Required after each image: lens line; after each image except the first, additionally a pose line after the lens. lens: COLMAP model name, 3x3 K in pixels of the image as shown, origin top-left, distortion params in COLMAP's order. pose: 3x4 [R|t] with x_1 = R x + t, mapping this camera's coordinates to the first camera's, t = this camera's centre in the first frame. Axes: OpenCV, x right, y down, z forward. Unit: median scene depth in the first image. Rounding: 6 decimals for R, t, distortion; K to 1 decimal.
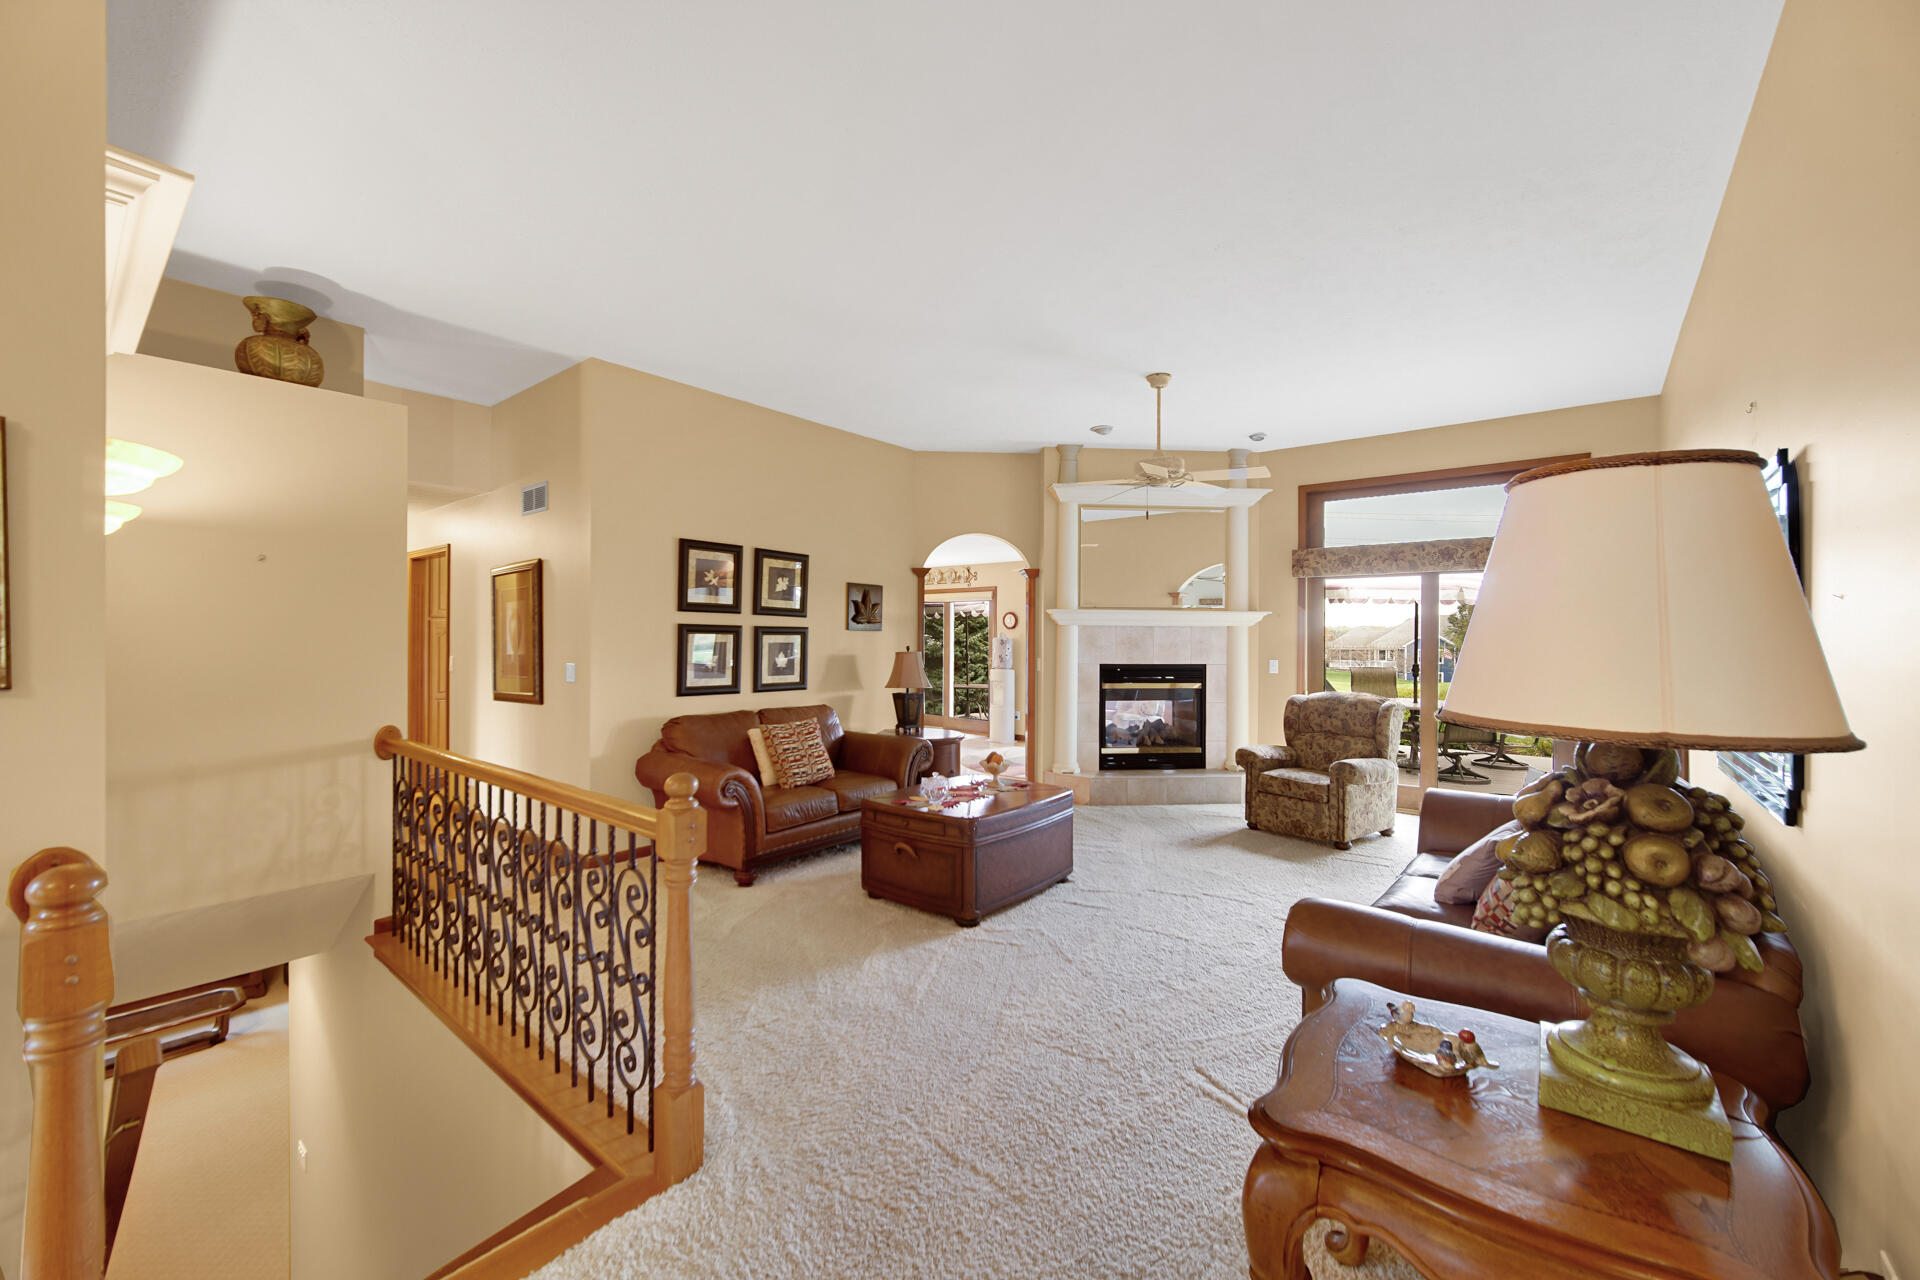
lens RADIAL K [[756.7, 0, 939.6], [0, 756.7, 632.8], [0, 0, 1]] dist [-0.007516, 0.000319]
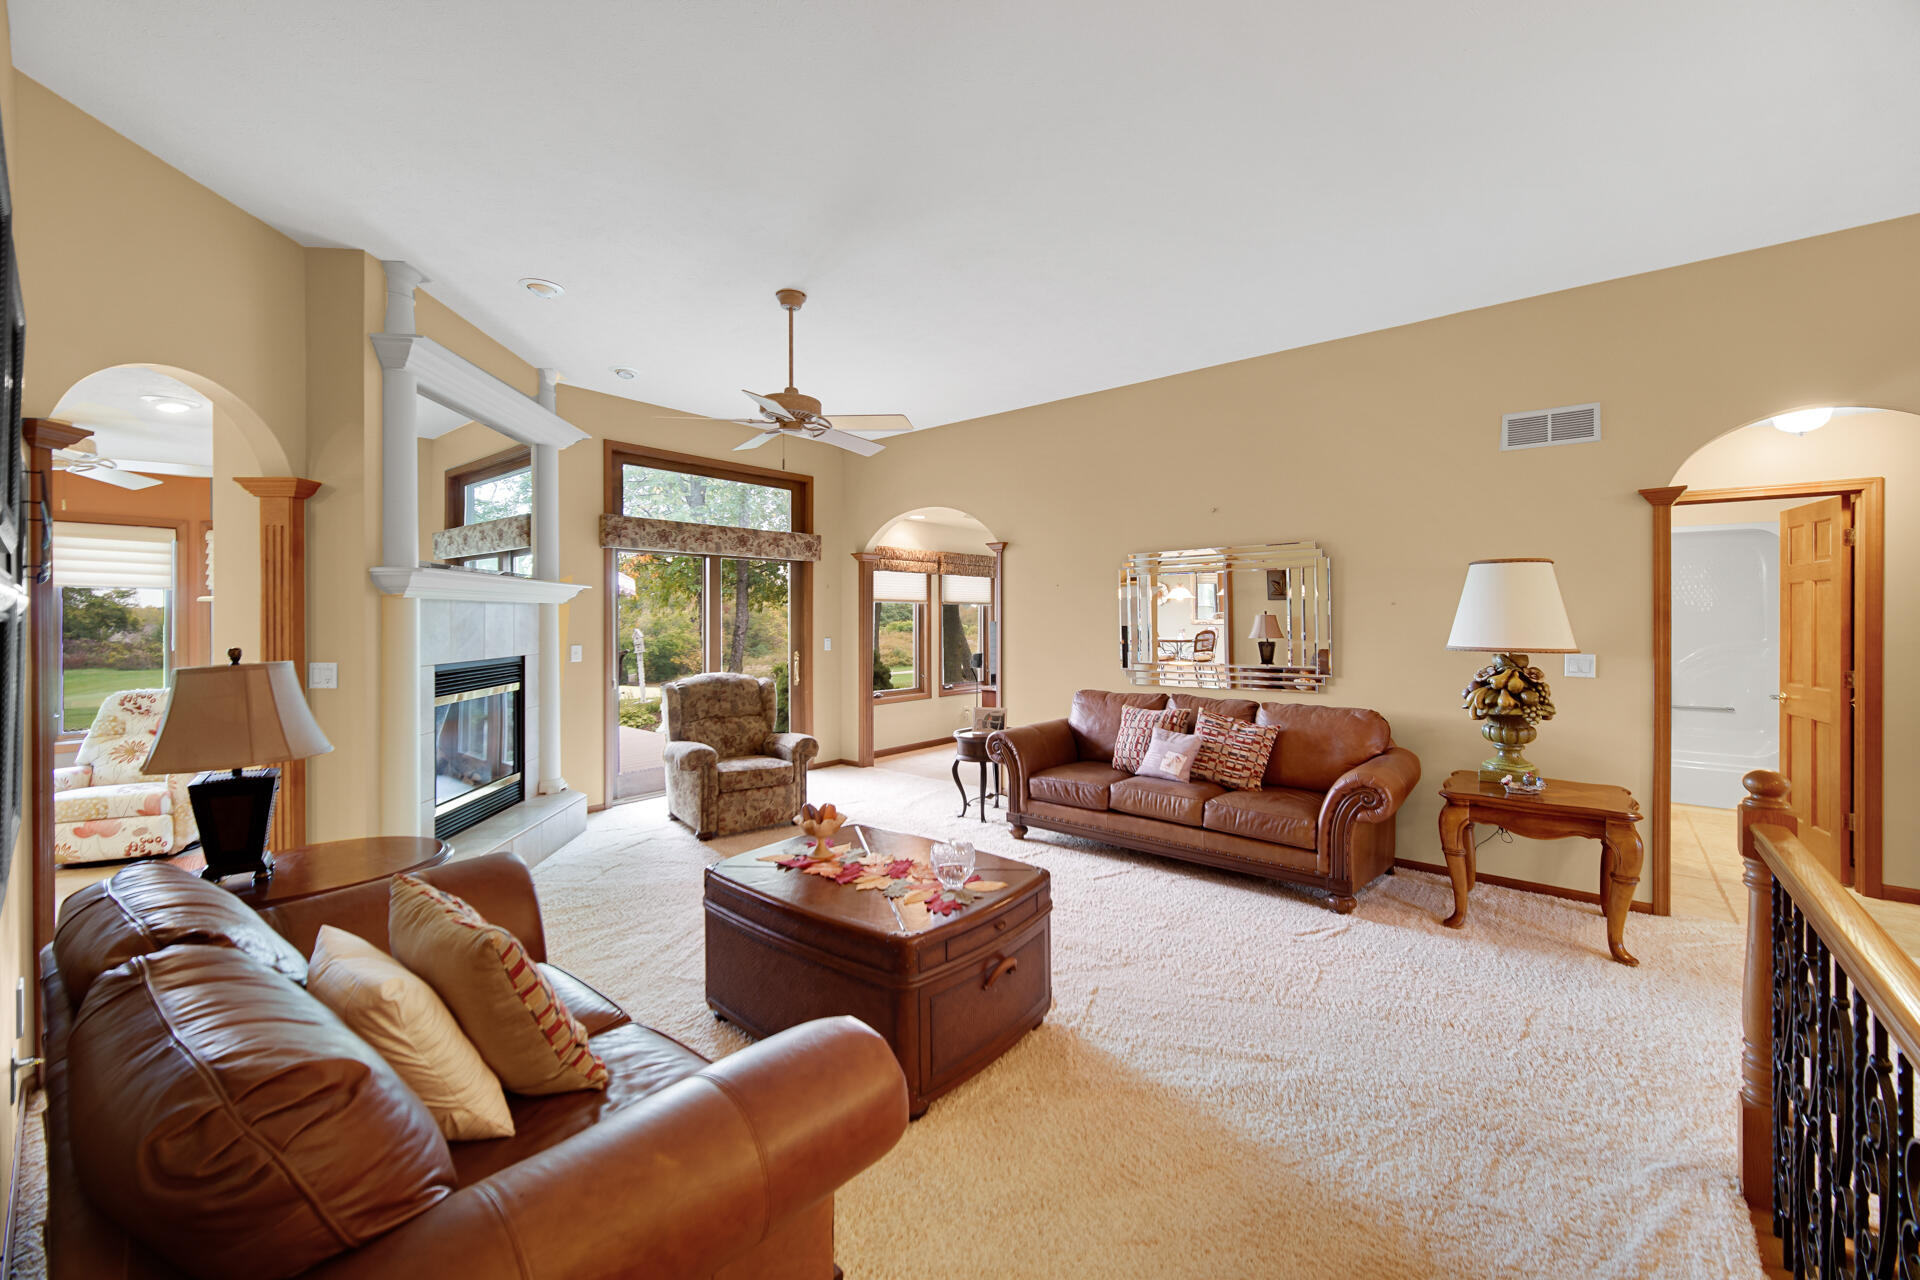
lens RADIAL K [[756.7, 0, 960.6], [0, 756.7, 615.5], [0, 0, 1]] dist [-0.007516, 0.000319]
pose [[-0.007754, -0.005824, 0.999953, -0.414786], [-0.002610, 0.999980, 0.005804, -0.002205], [-0.999967, -0.002564, -0.007769, 0.664028]]
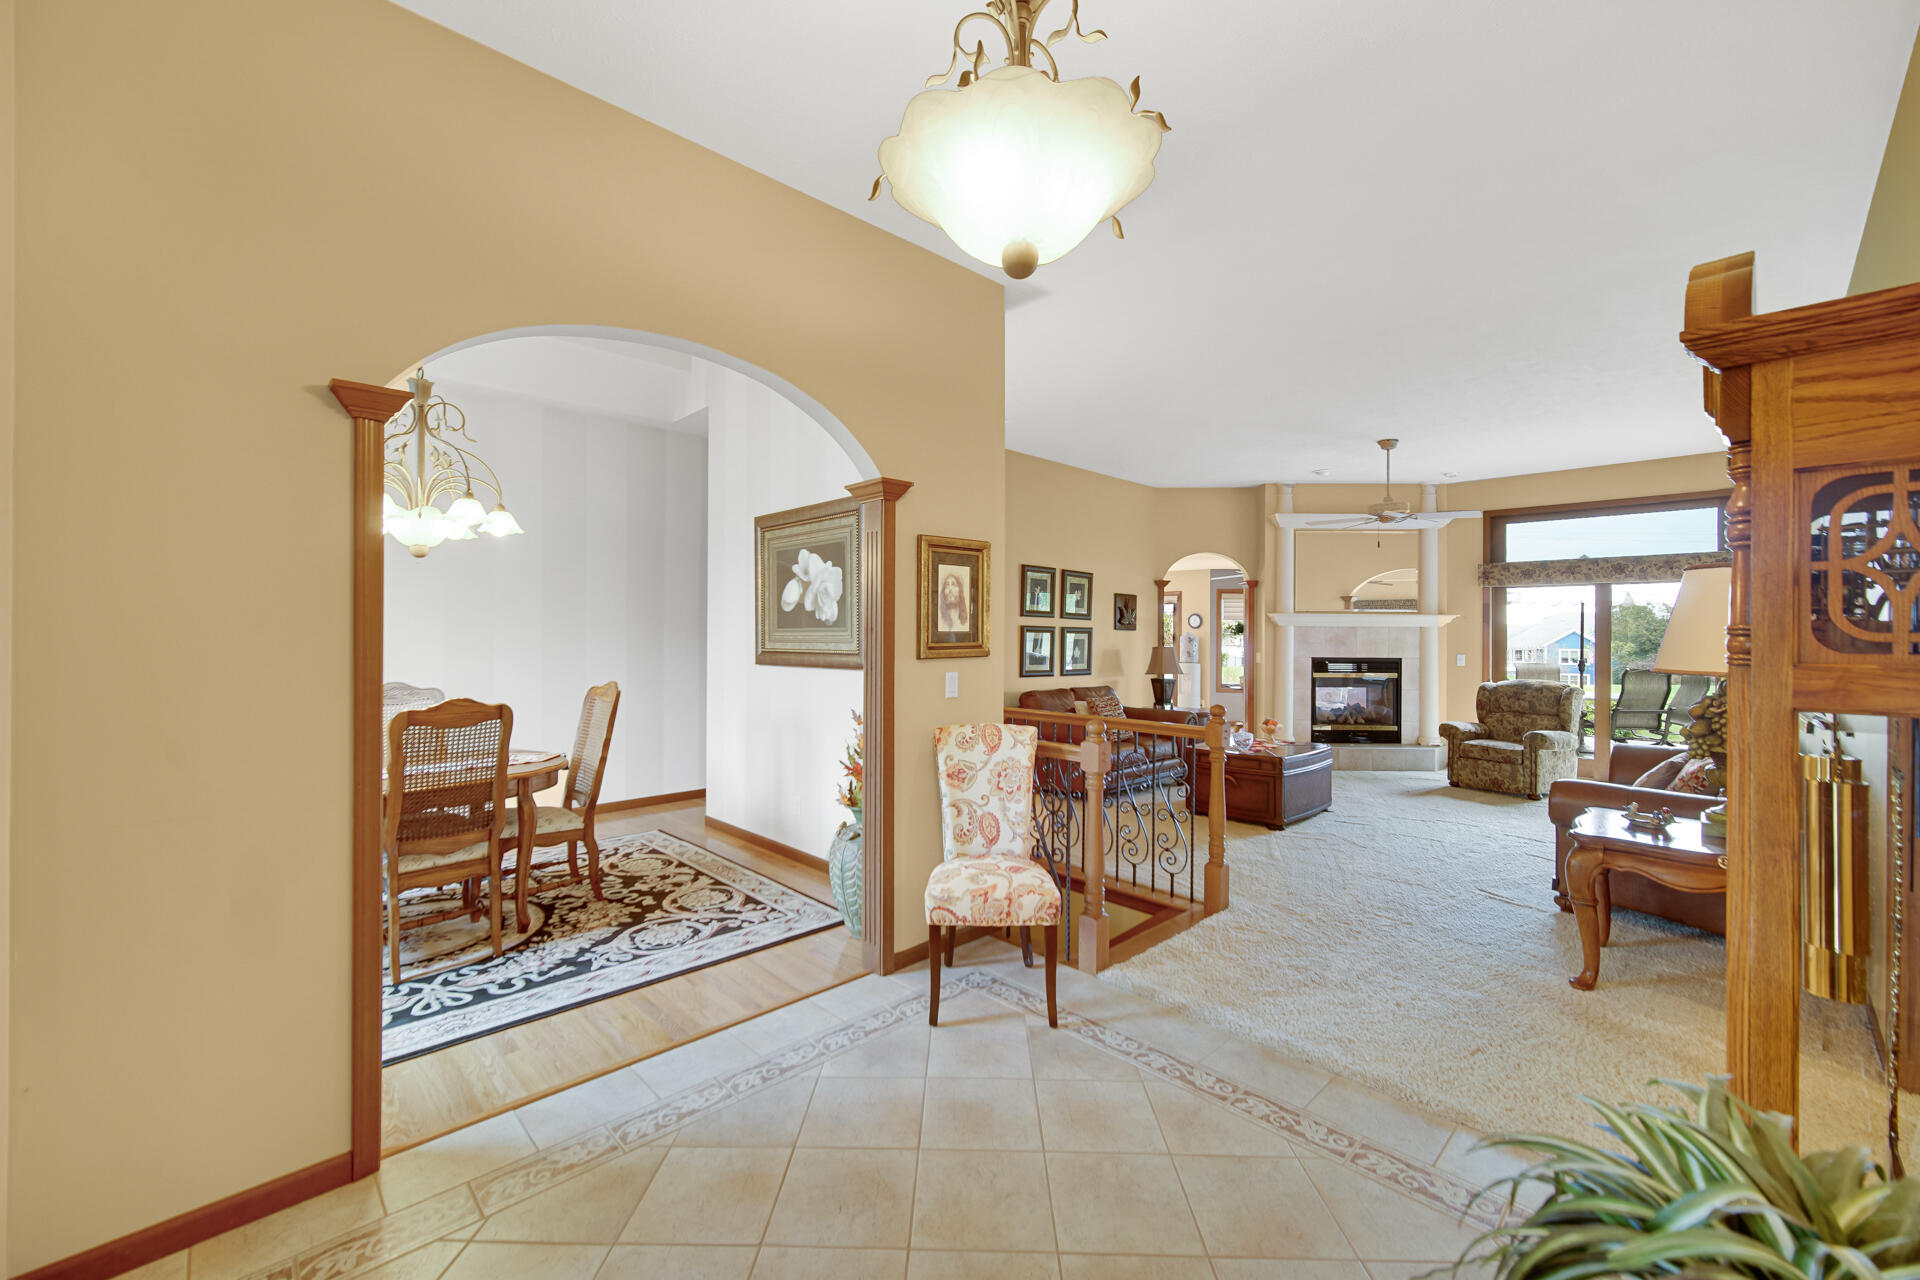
lens RADIAL K [[756.7, 0, 945.3], [0, 756.7, 627.5], [0, 0, 1]] dist [-0.007516, 0.000319]
pose [[0.992992, 0.000393, -0.118182, -0.265028], [-0.000933, 0.999989, -0.004518, -0.001606], [0.118179, 0.004597, 0.992982, -0.336037]]
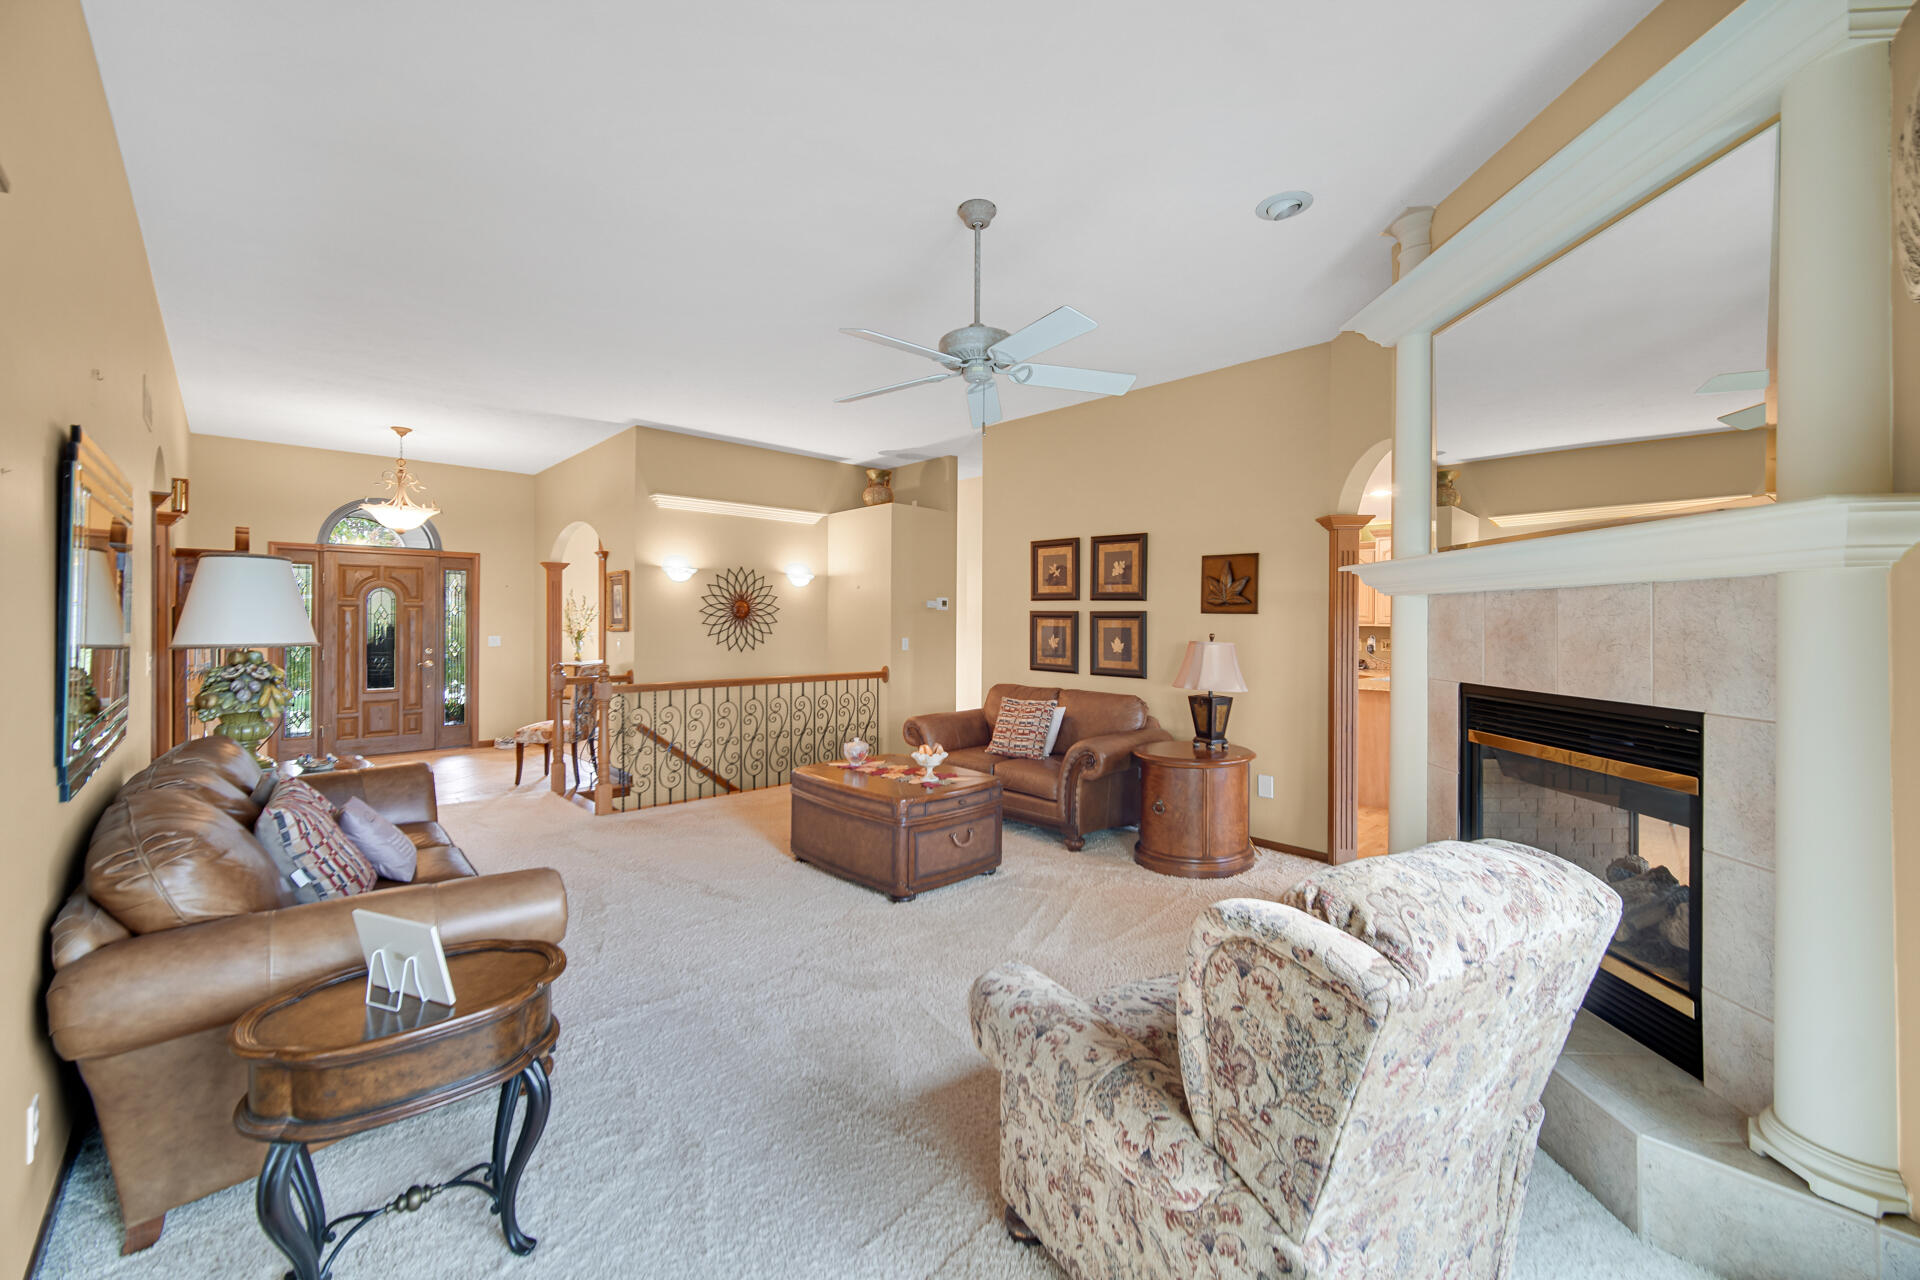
lens RADIAL K [[756.7, 0, 960.1], [0, 756.7, 622.4], [0, 0, 1]] dist [-0.007516, 0.000319]
pose [[-0.115303, -0.005659, -0.993314, 0.748842], [-0.001214, 0.999984, -0.005556, 0.011253], [0.993330, 0.000565, -0.115308, 0.855670]]
